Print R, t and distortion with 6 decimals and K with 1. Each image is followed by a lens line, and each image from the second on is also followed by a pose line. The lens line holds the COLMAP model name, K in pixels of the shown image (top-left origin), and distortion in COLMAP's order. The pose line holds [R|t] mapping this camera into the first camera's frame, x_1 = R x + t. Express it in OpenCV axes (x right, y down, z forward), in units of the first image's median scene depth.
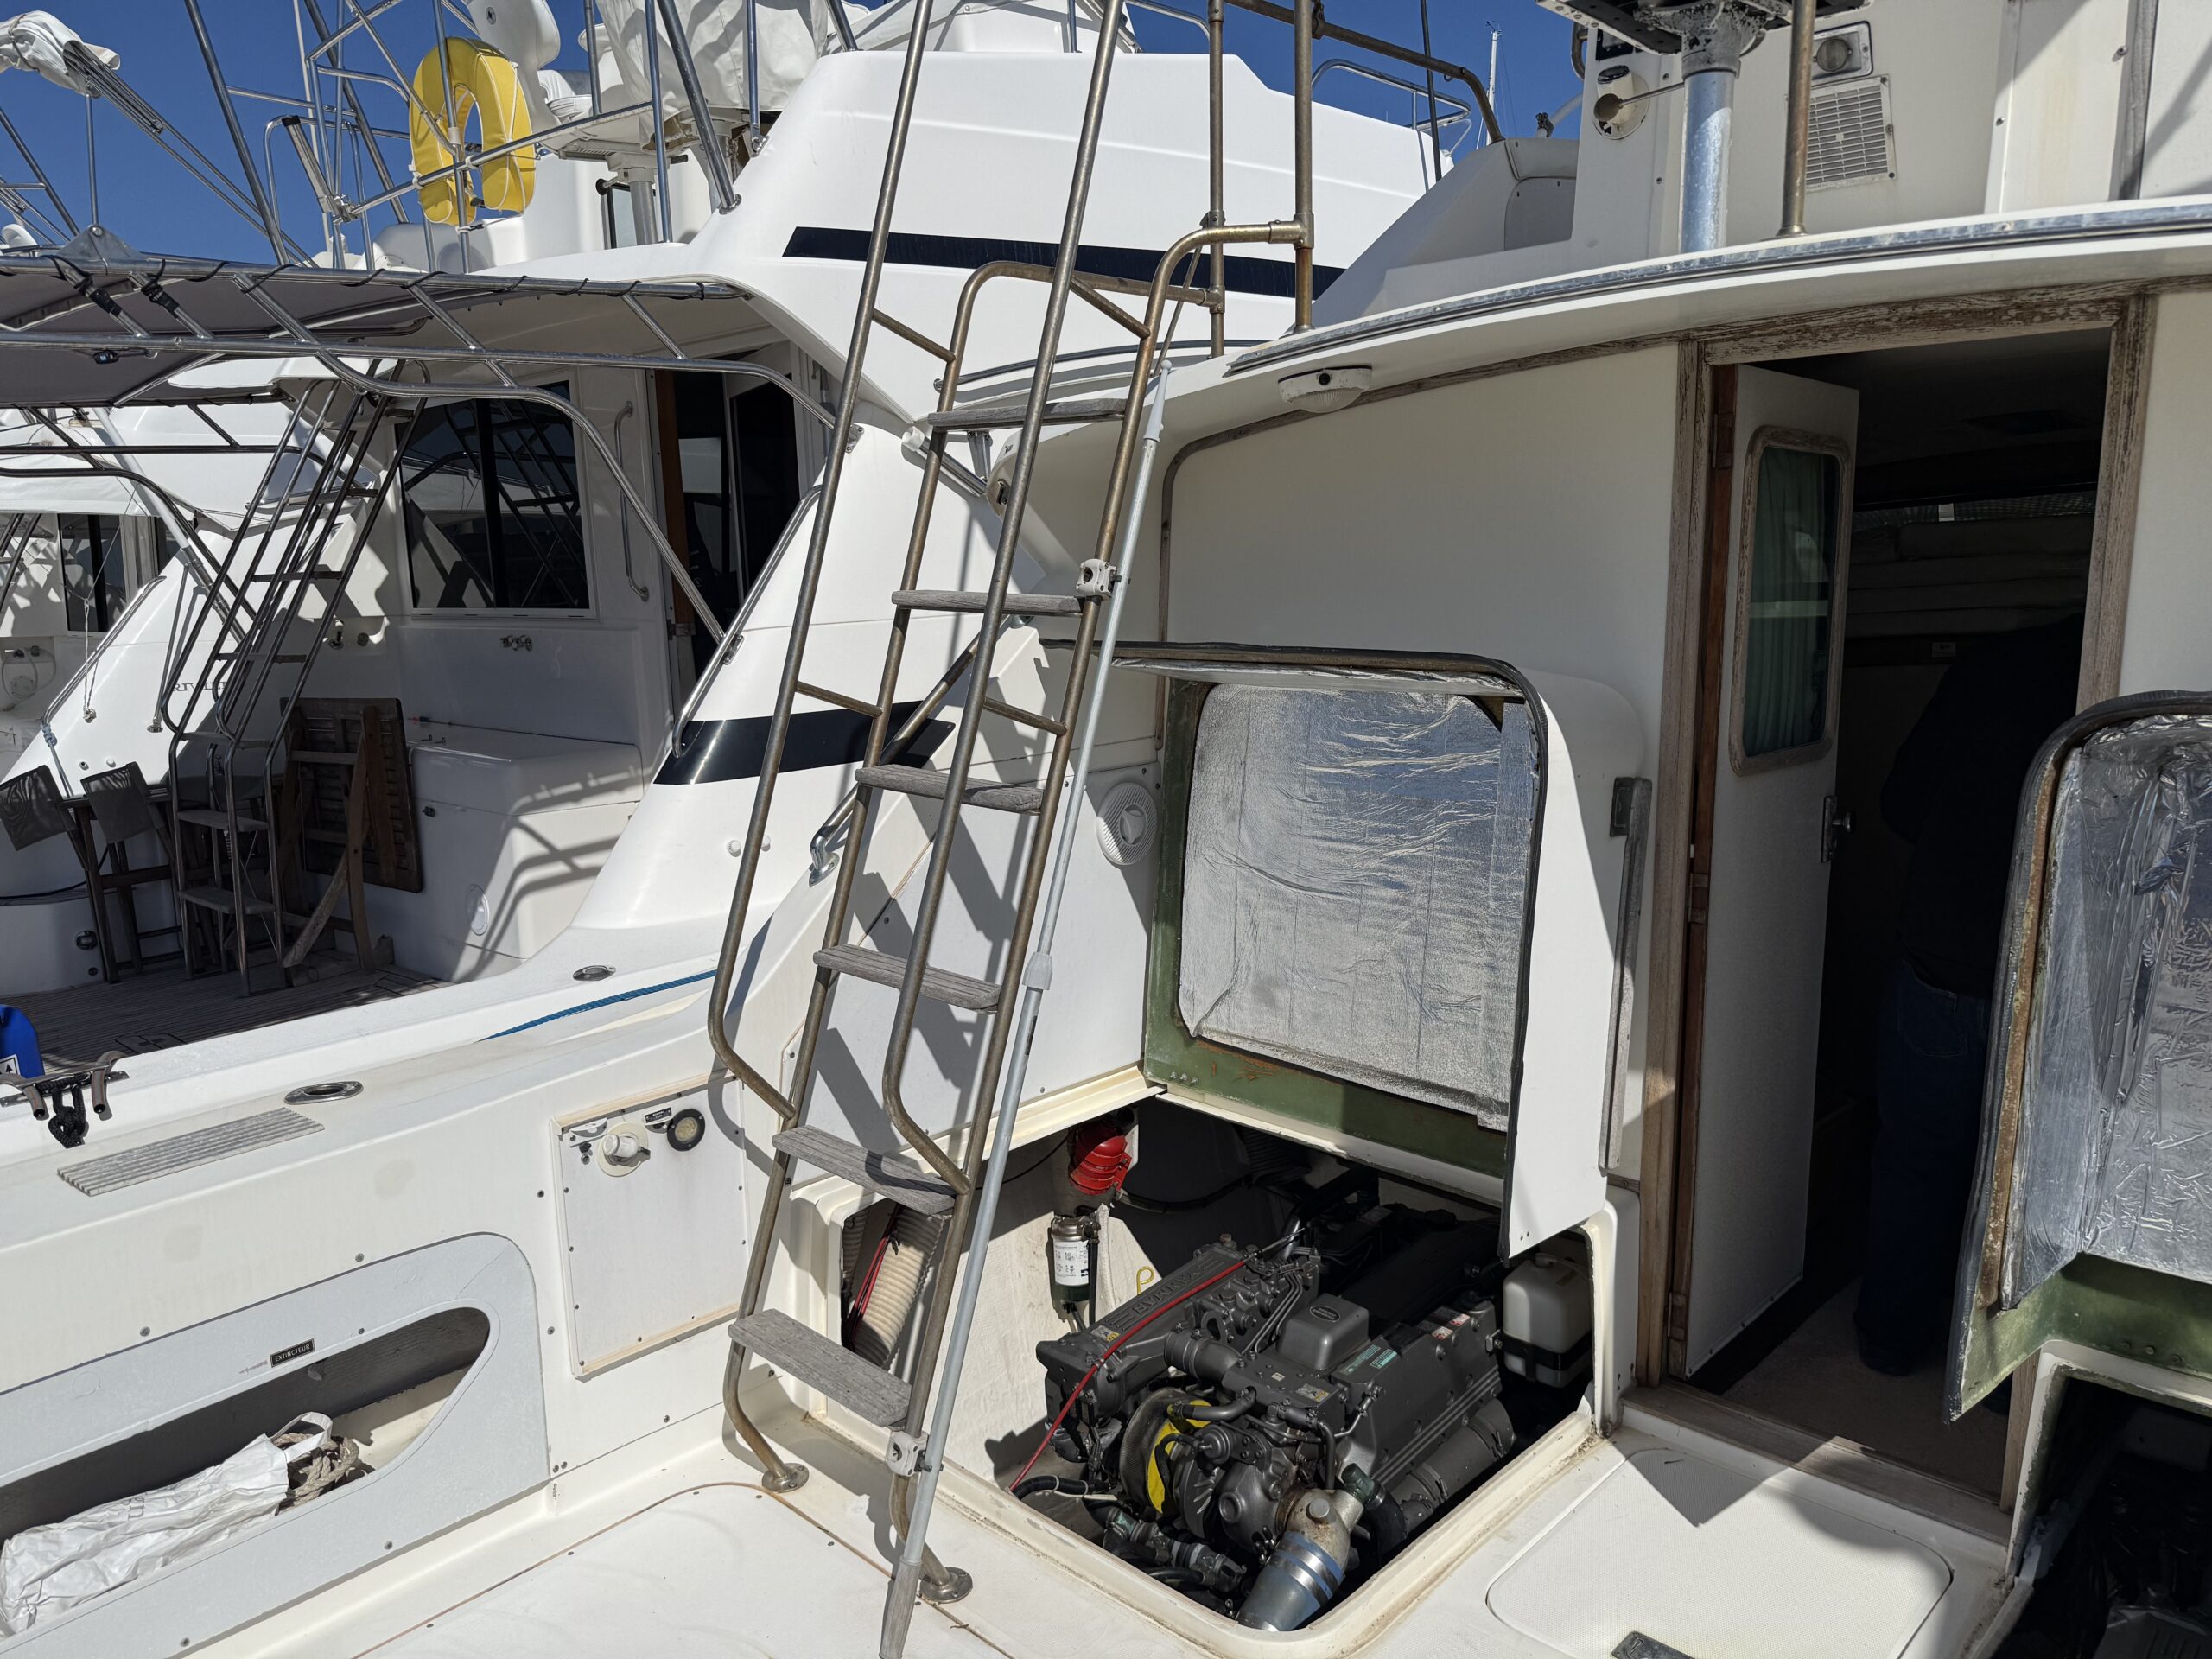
lens RADIAL K [[1572.3, 0, 1105.8], [0, 1572.3, 845.6], [0, 0, 1]] dist [0.039028, -0.055402]
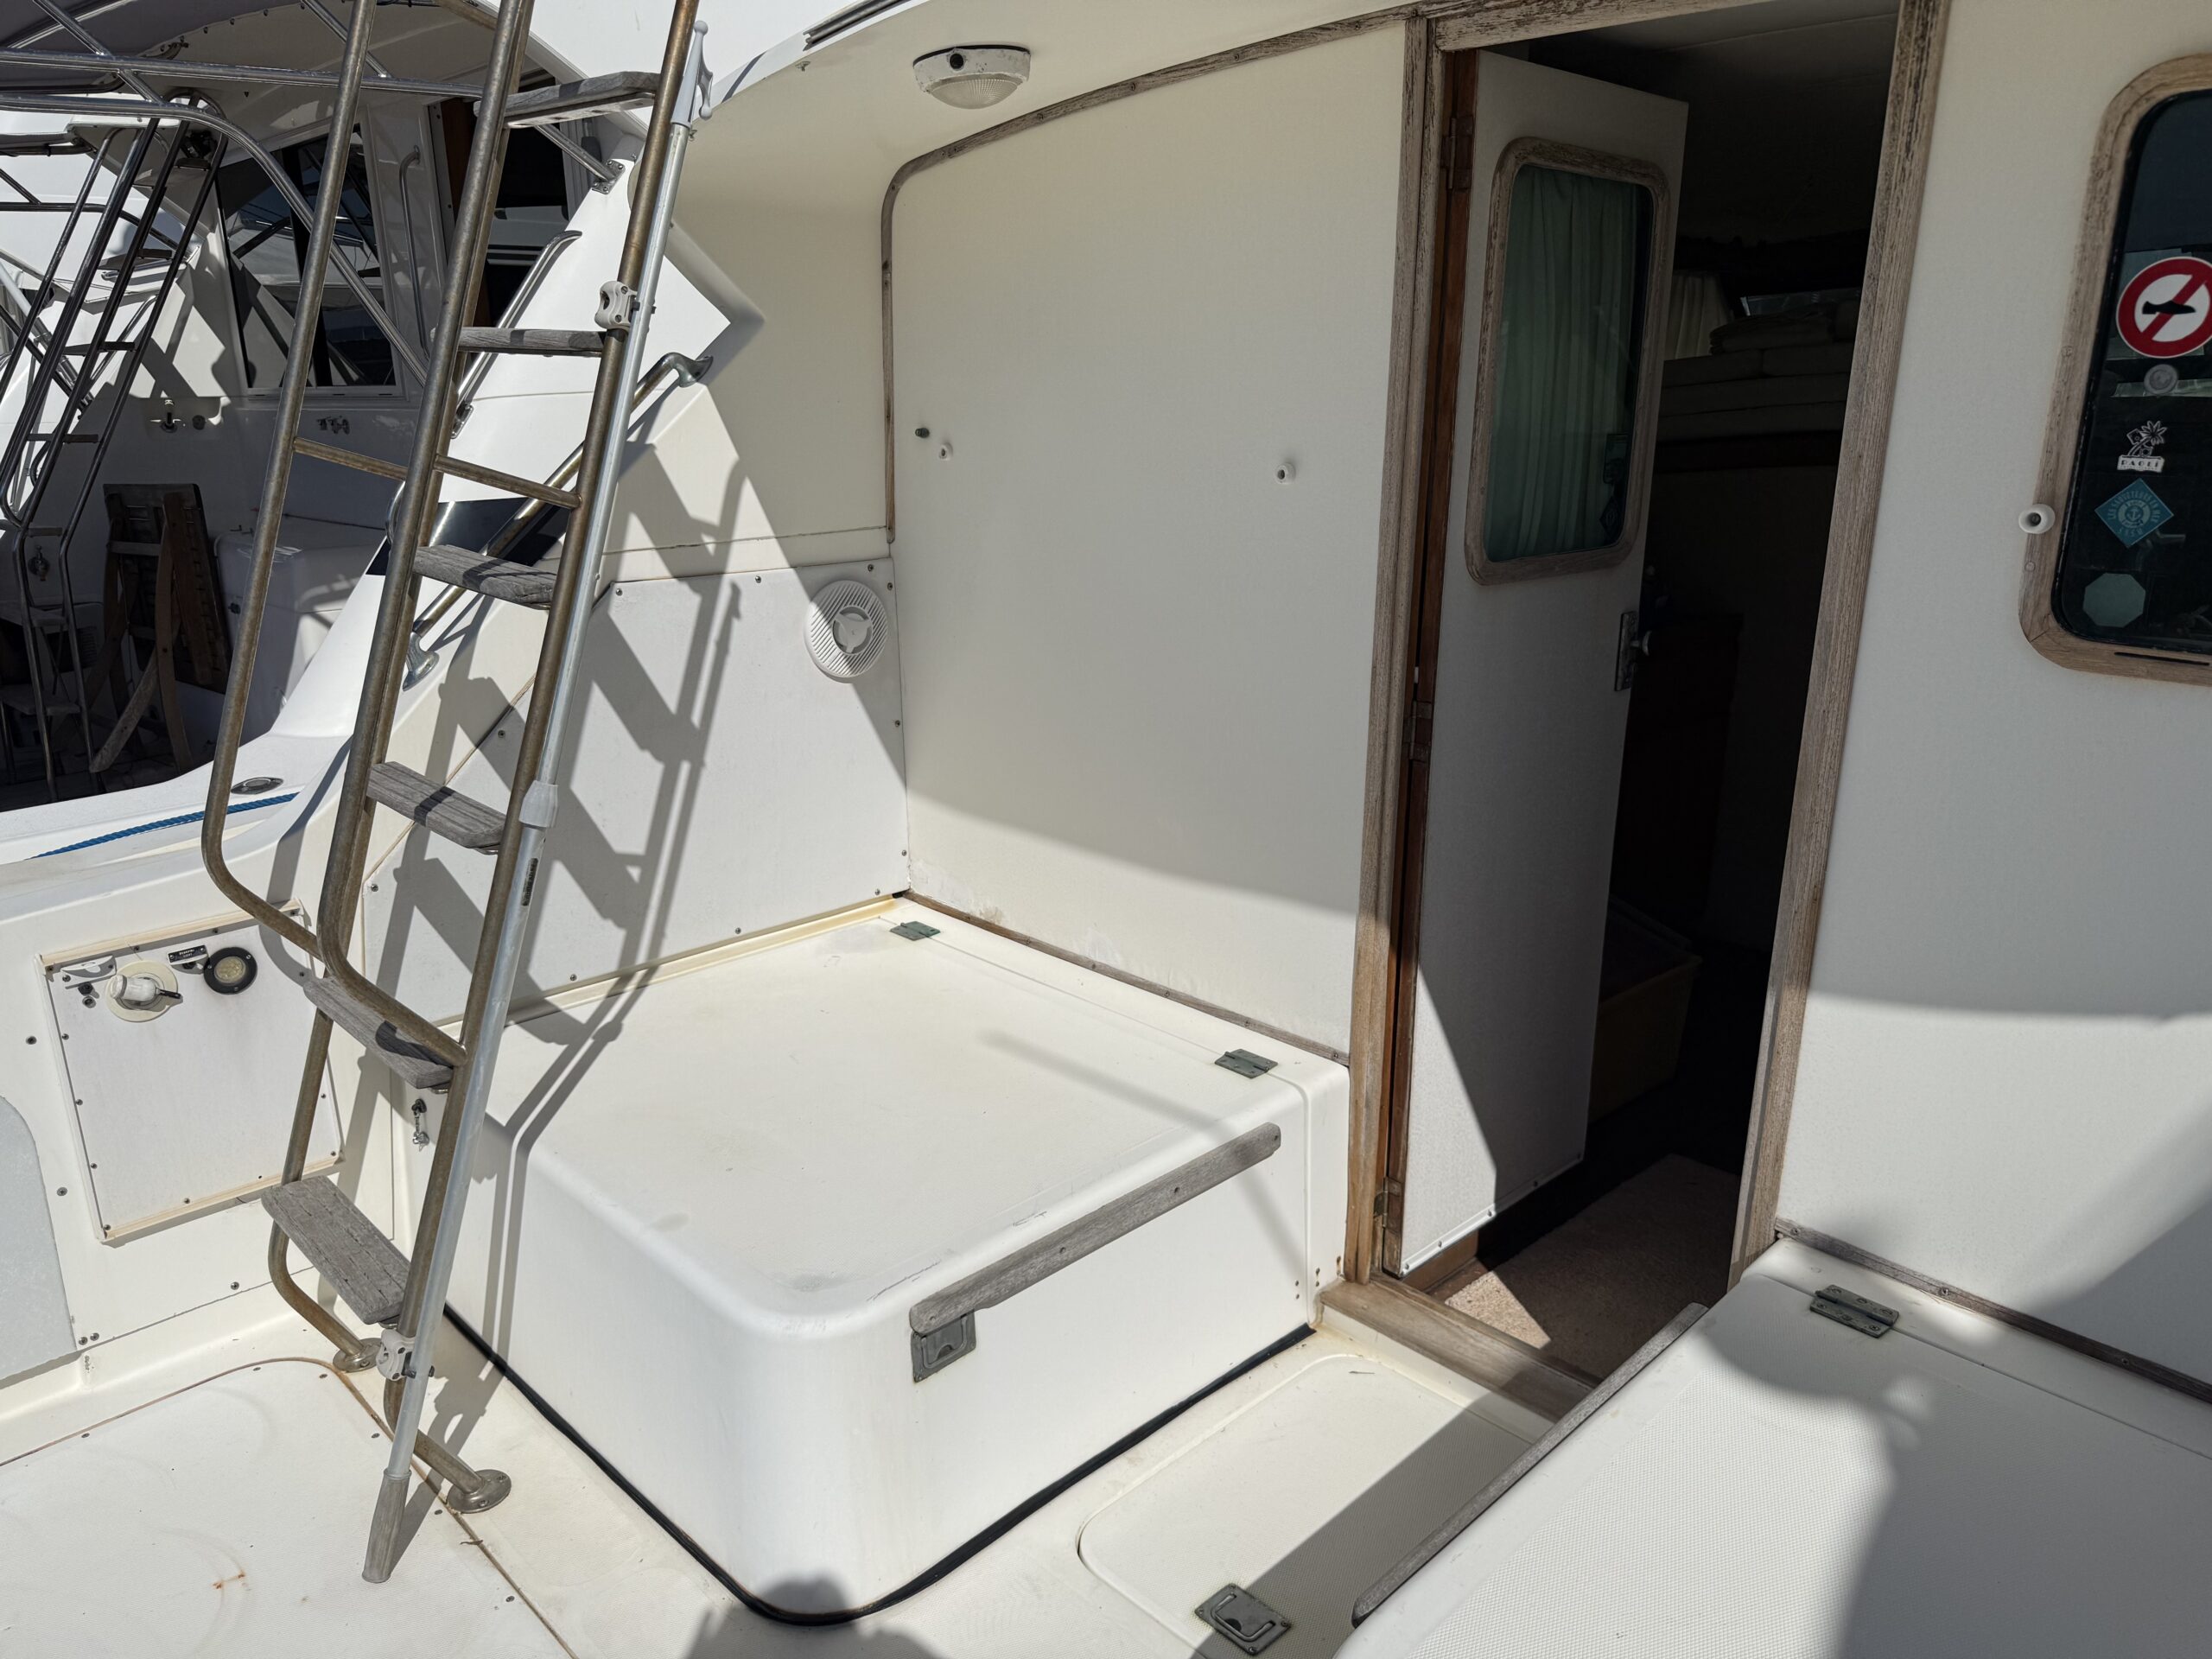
lens RADIAL K [[1572.3, 0, 1125.1], [0, 1572.3, 866.1], [0, 0, 1]] dist [0.039028, -0.055402]
pose [[0.999330, 0.024974, -0.026768, 0.246214], [-0.021499, 0.992169, 0.123039, 0.005432], [0.029631, -0.122381, 0.992041, 0.157380]]
